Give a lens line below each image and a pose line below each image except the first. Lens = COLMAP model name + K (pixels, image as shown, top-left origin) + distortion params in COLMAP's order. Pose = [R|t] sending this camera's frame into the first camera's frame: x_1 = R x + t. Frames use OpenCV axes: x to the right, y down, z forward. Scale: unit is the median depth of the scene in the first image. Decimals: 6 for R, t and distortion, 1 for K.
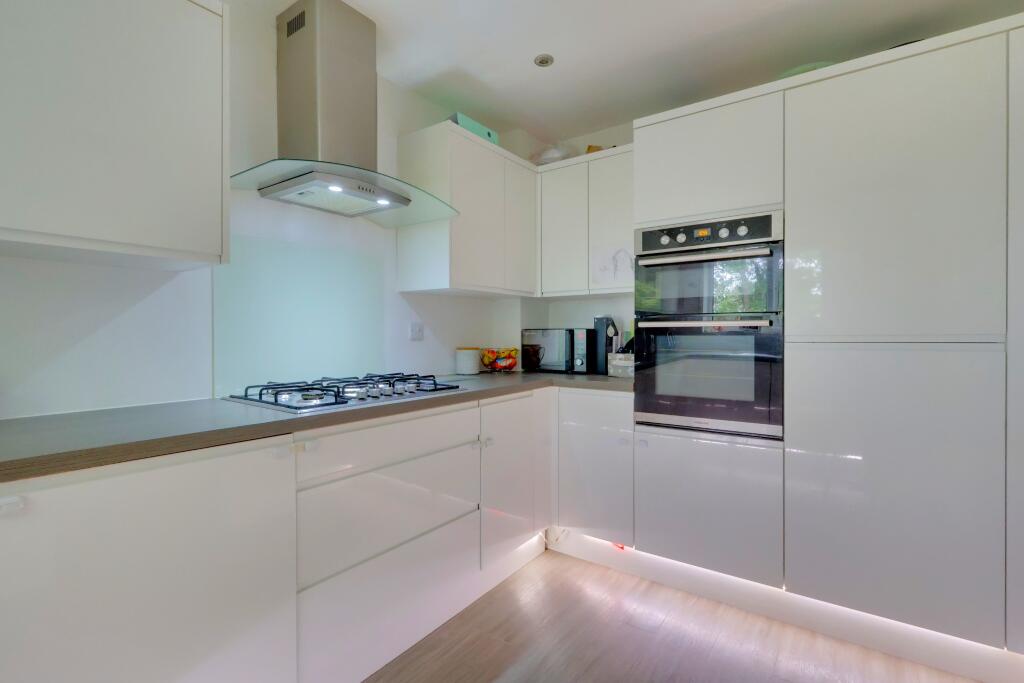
lens RADIAL K [[476.5, 0, 513.0], [0, 476.5, 339.2], [0, 0, 1]] dist [-0.006016, -0.001115]
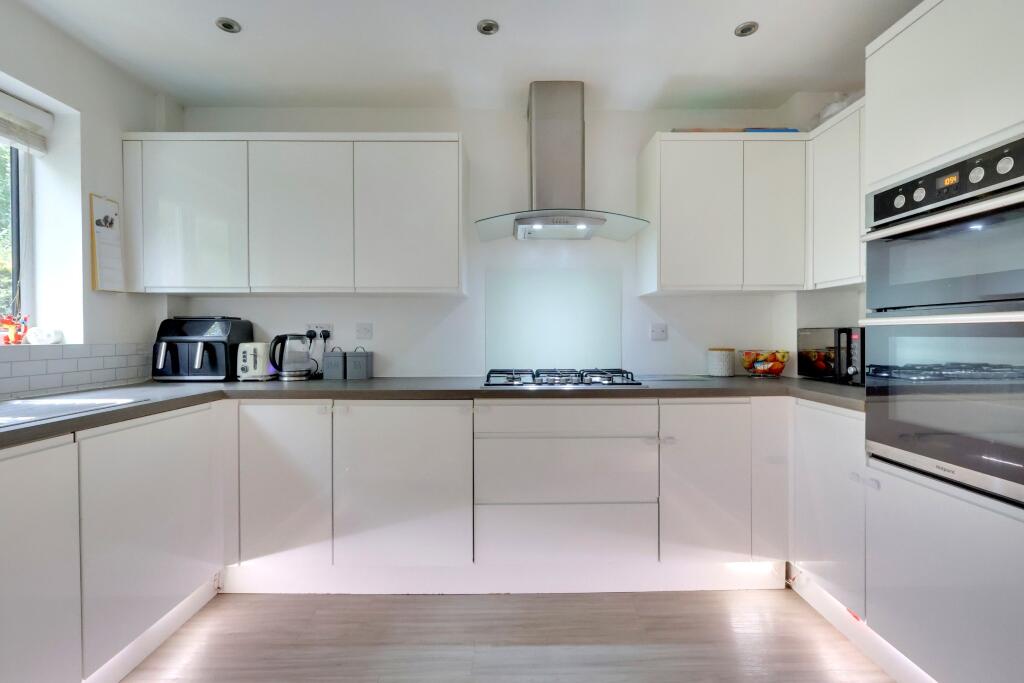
lens RADIAL K [[476.5, 0, 512.8], [0, 476.5, 339.1], [0, 0, 1]] dist [-0.006016, -0.001115]
pose [[0.586466, 0.007965, -0.809934, 0.515382], [-0.005382, 0.999968, 0.005937, -0.005488], [0.809956, 0.000877, 0.586491, 0.117300]]
